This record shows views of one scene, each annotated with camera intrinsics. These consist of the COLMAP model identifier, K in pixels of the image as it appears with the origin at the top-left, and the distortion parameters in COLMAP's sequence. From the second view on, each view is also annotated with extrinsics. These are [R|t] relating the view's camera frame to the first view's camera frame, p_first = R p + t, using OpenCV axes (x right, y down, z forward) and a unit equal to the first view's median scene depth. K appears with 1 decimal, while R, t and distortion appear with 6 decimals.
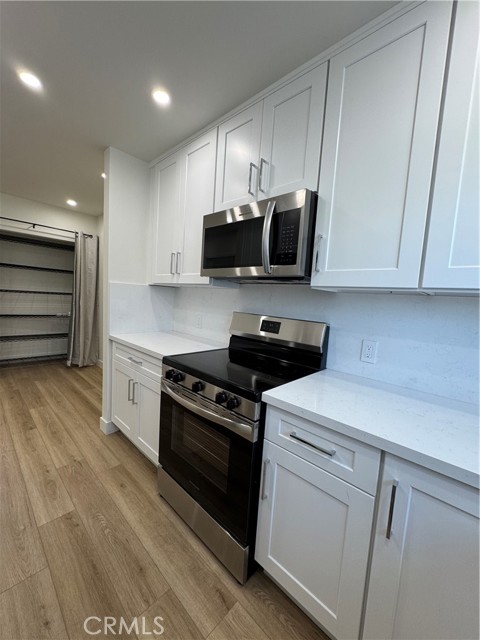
lens RADIAL K [[257.5, 0, 240.0], [0, 257.5, 320.0], [0, 0, 1]] dist [-0.000012, 0.000063]
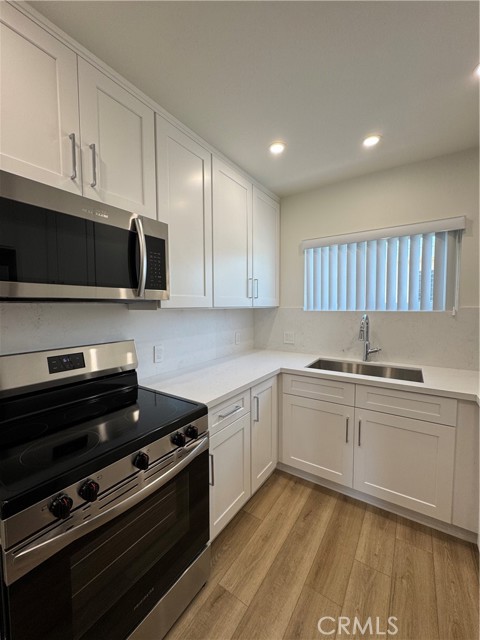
lens RADIAL K [[257.5, 0, 240.0], [0, 257.5, 320.0], [0, 0, 1]] dist [-0.000012, 0.000063]
pose [[-0.159215, -0.119349, 0.980003, -0.958308], [0.081588, 0.987679, 0.133539, -0.218088], [-0.983867, 0.101218, -0.147516, 0.894312]]
